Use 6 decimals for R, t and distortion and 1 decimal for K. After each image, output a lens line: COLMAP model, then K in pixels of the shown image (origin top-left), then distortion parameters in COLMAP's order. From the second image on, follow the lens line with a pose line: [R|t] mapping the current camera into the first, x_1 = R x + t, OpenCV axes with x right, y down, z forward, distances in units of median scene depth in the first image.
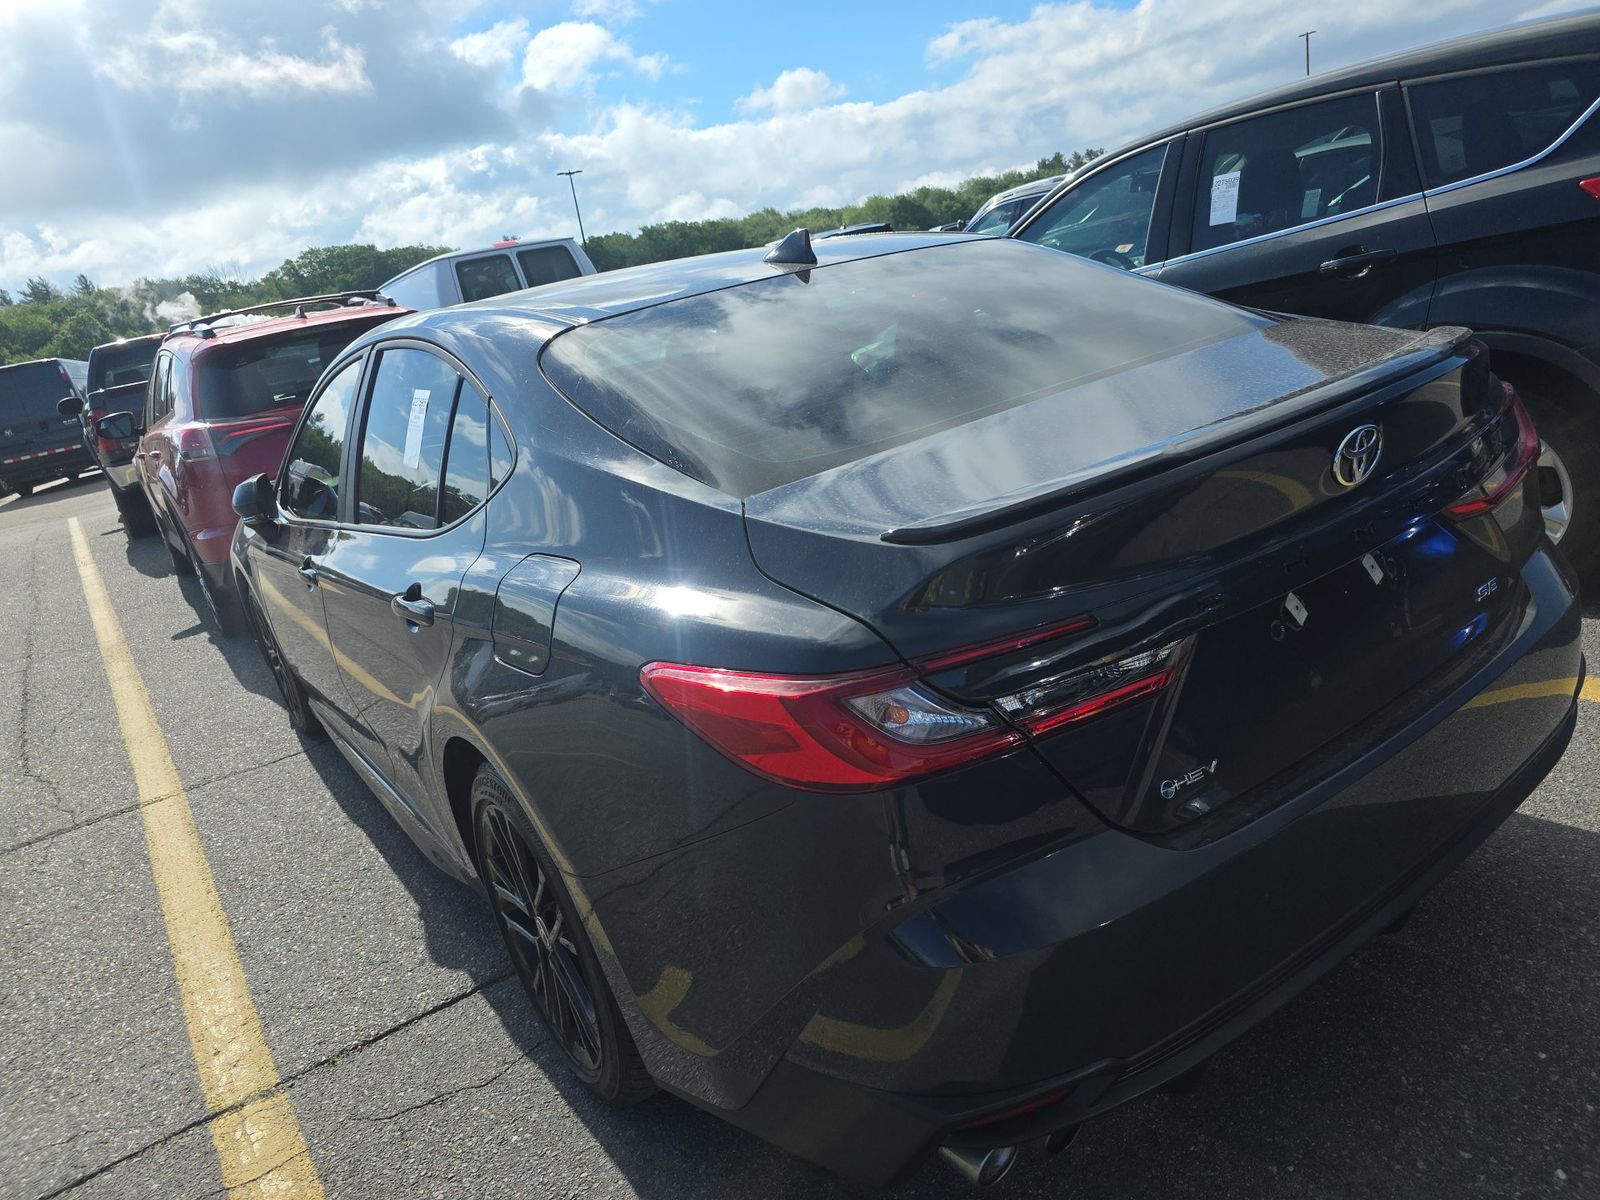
lens RADIAL K [[1076.8, 0, 798.0], [0, 1076.8, 606.7], [0, 0, 1]] dist [0.018733, -0.023519]
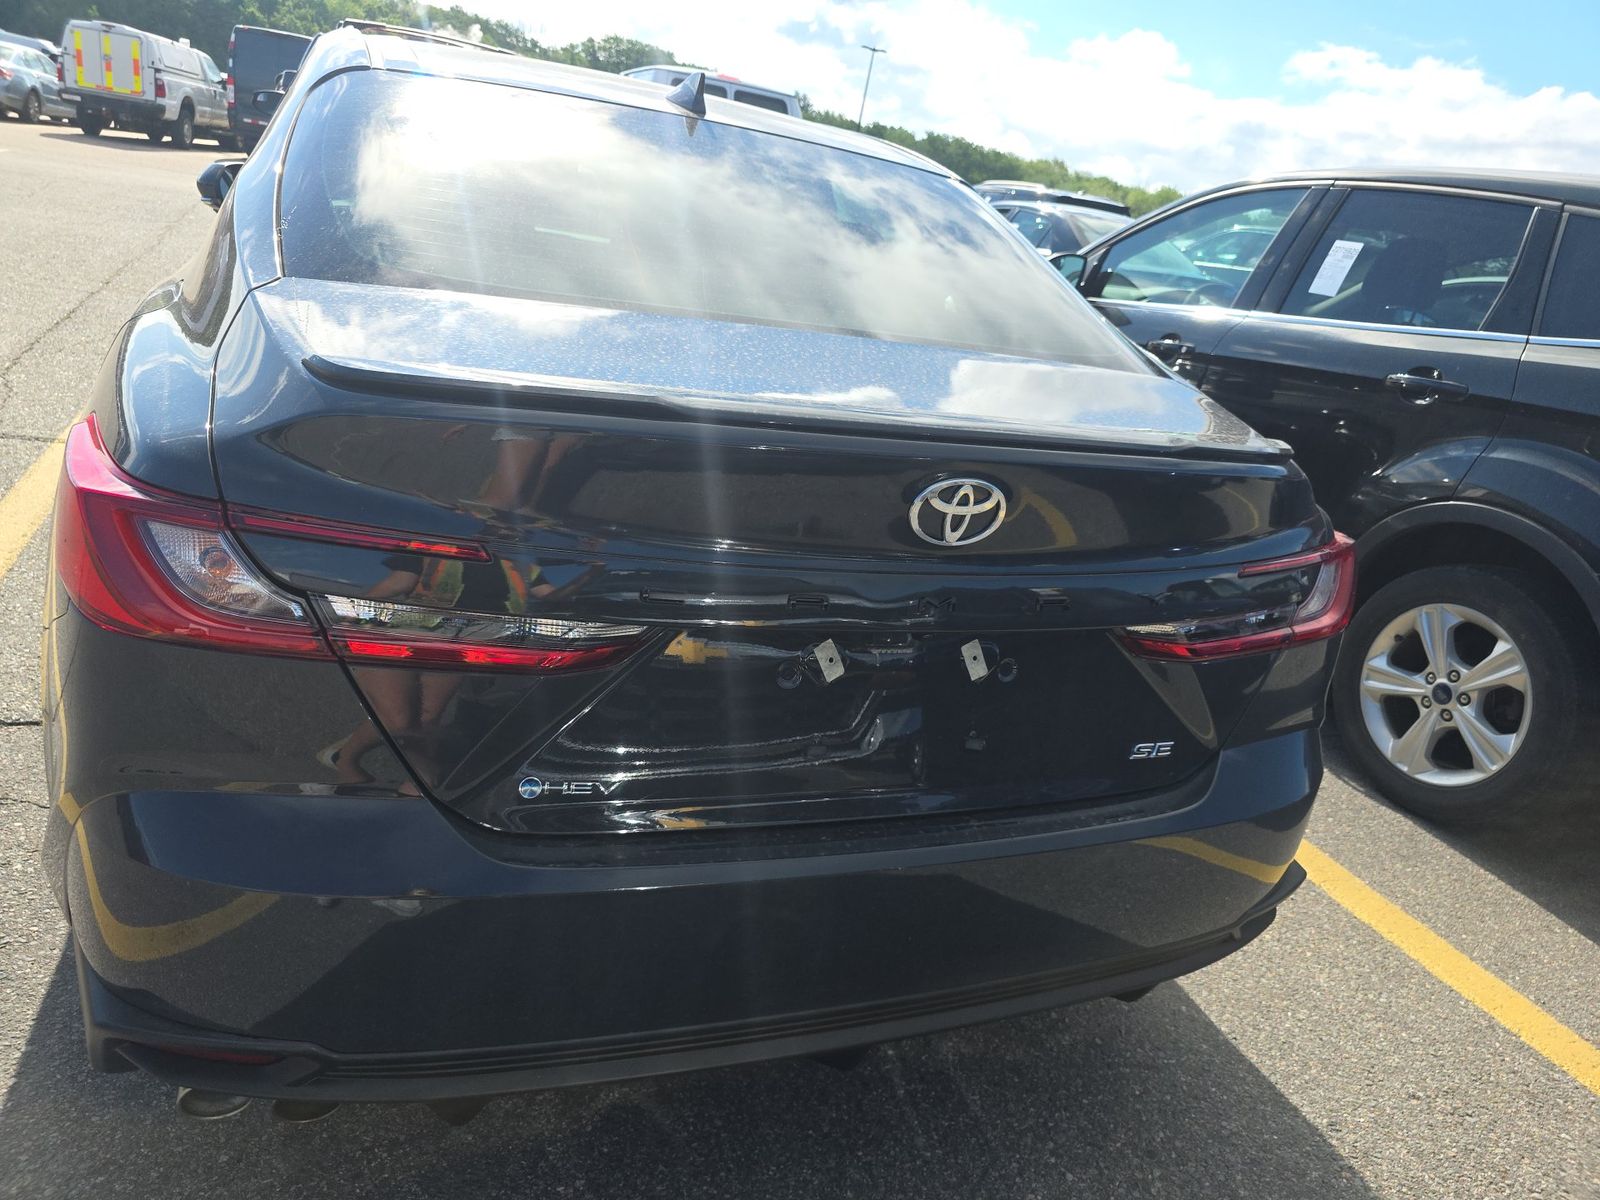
lens RADIAL K [[1076.8, 0, 803.8], [0, 1076.8, 597.7], [0, 0, 1]] dist [0.018733, -0.023519]
pose [[0.913668, 0.395759, -0.092664, 0.182884], [-0.389120, 0.917533, 0.081963, -0.036860], [0.117460, -0.038830, 0.992318, 0.071241]]
